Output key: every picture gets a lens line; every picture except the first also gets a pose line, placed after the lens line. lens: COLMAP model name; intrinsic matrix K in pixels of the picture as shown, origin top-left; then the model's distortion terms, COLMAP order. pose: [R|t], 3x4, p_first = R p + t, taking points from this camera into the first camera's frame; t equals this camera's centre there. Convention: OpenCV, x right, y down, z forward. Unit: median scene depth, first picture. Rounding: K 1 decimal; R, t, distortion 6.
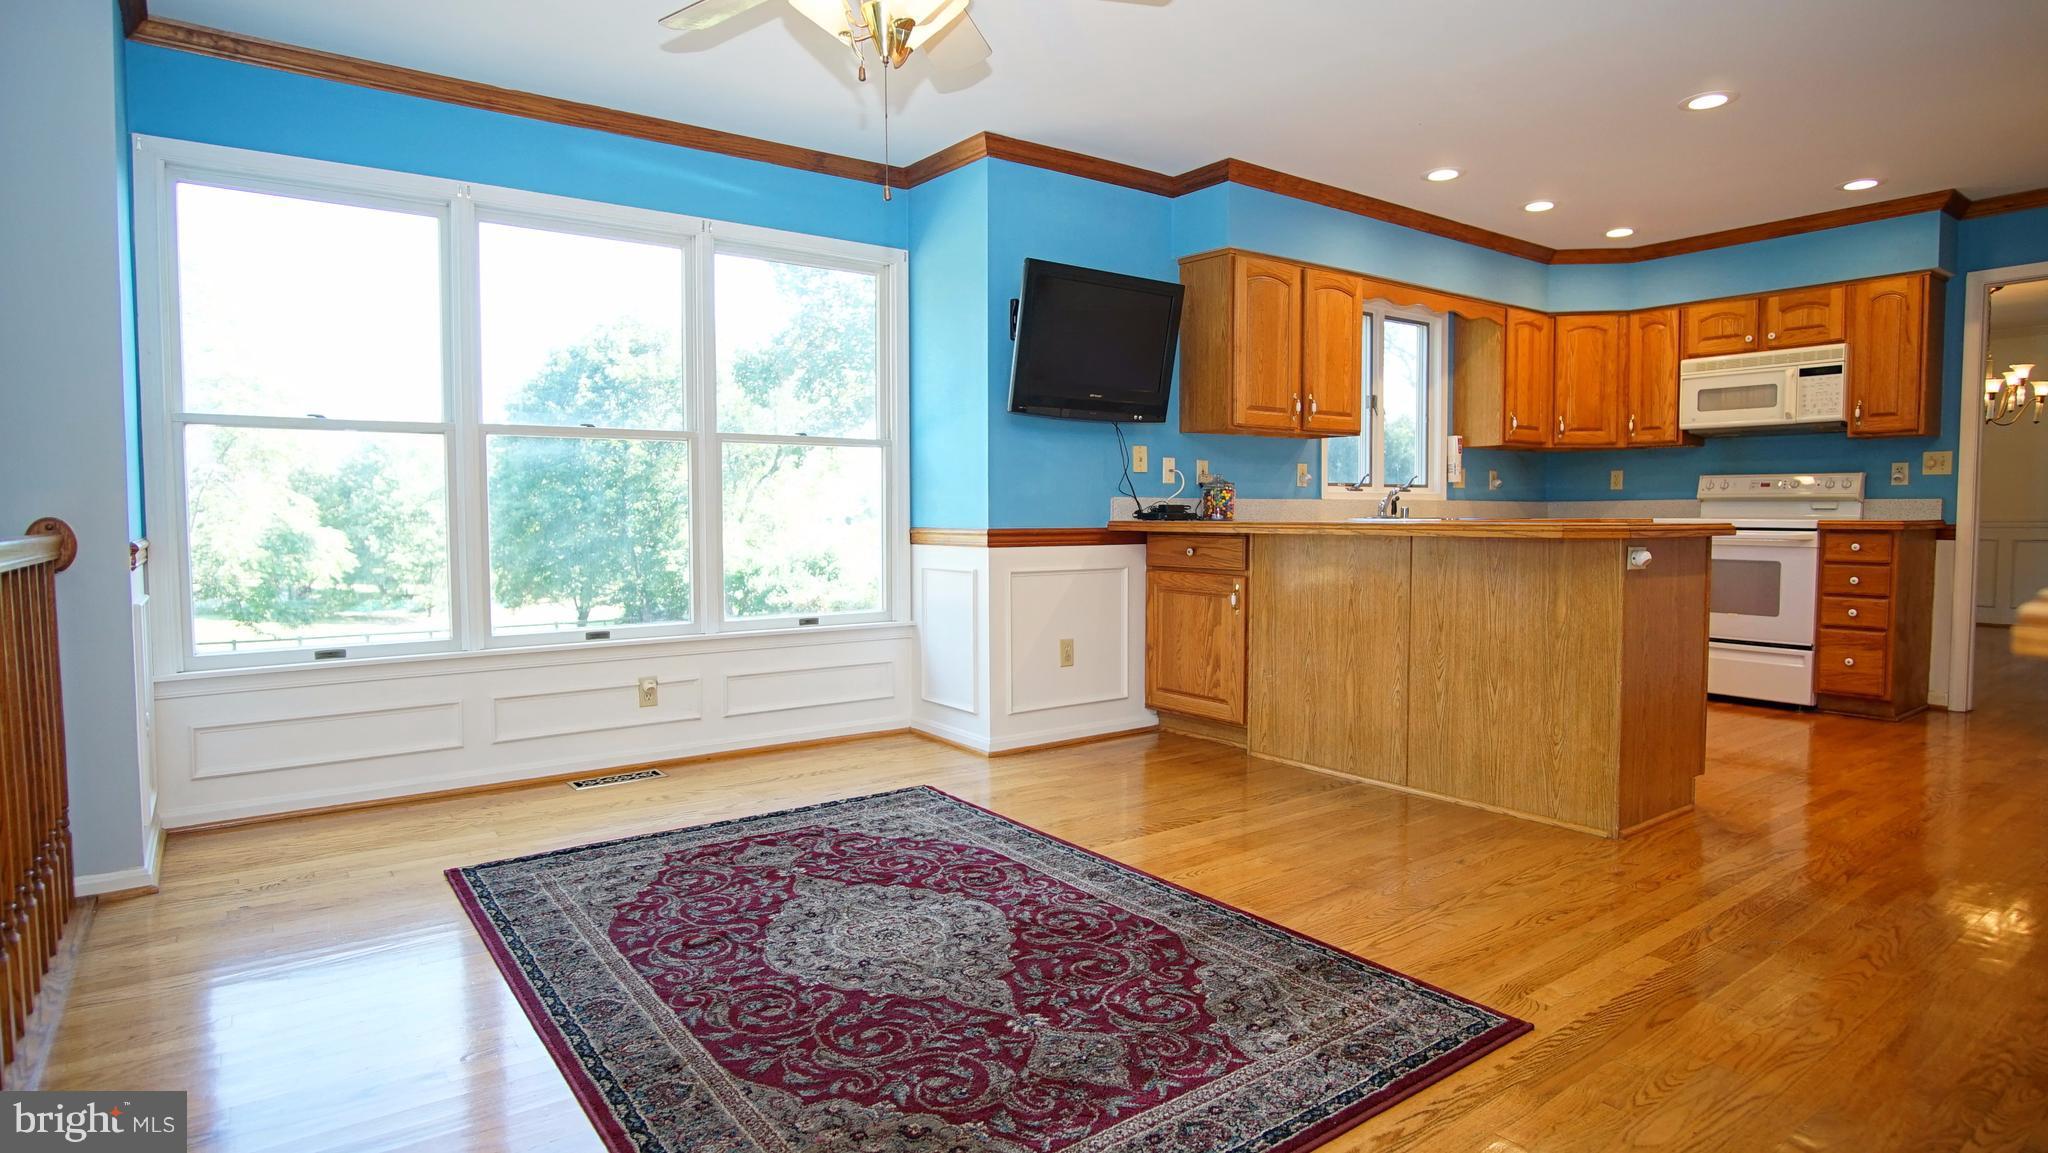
lens RADIAL K [[1102.4, 0, 1029.0], [0, 1102.4, 577.5], [0, 0, 1]] dist [-0.023153, 0.002436]
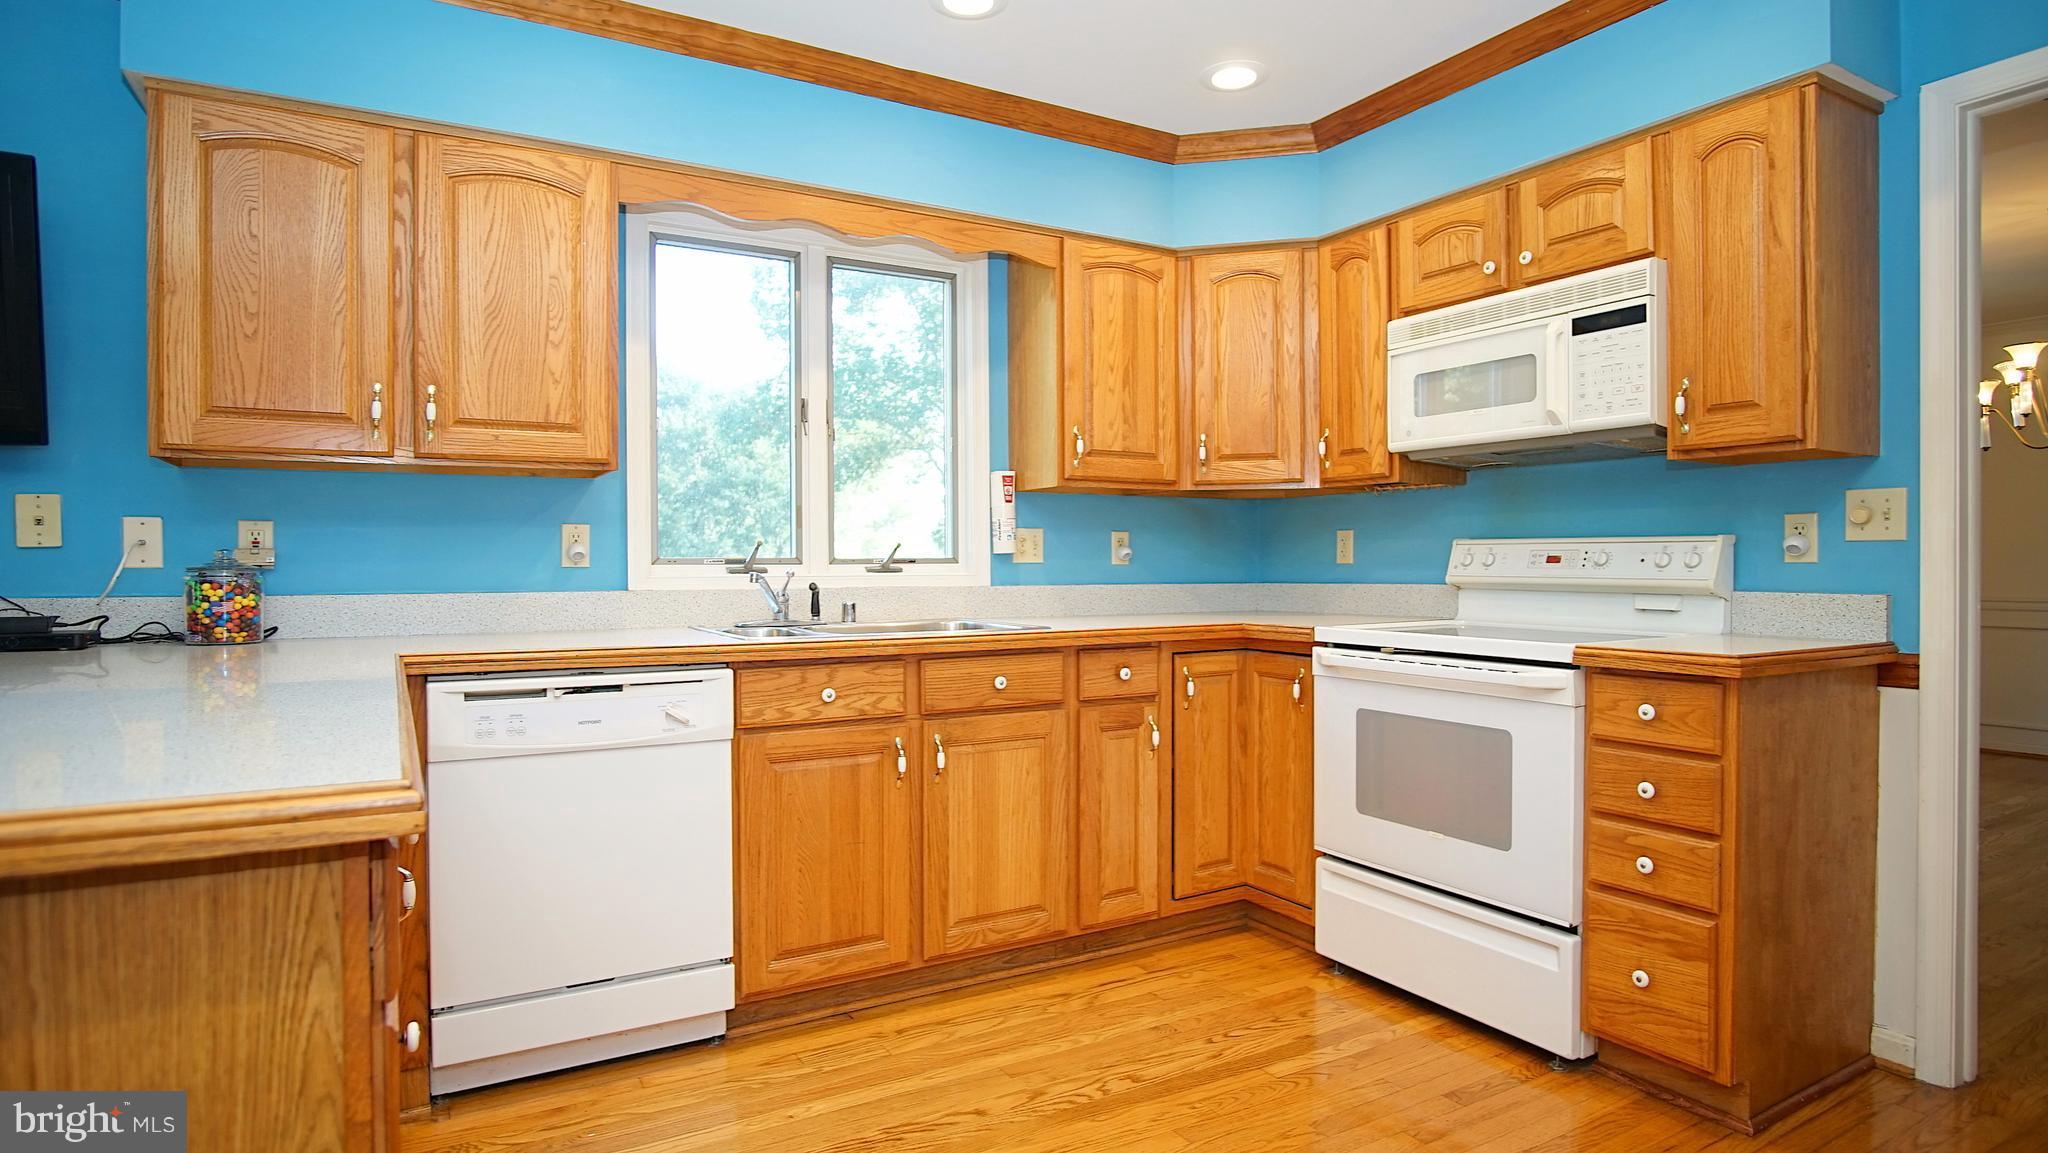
lens RADIAL K [[1102.4, 0, 1033.9], [0, 1102.4, 574.6], [0, 0, 1]] dist [-0.023153, 0.002436]
pose [[0.993709, 0.000769, -0.111990, 0.519929], [-0.006262, 0.998793, -0.048710, -0.054420], [0.111818, 0.049105, 0.992515, 0.496521]]
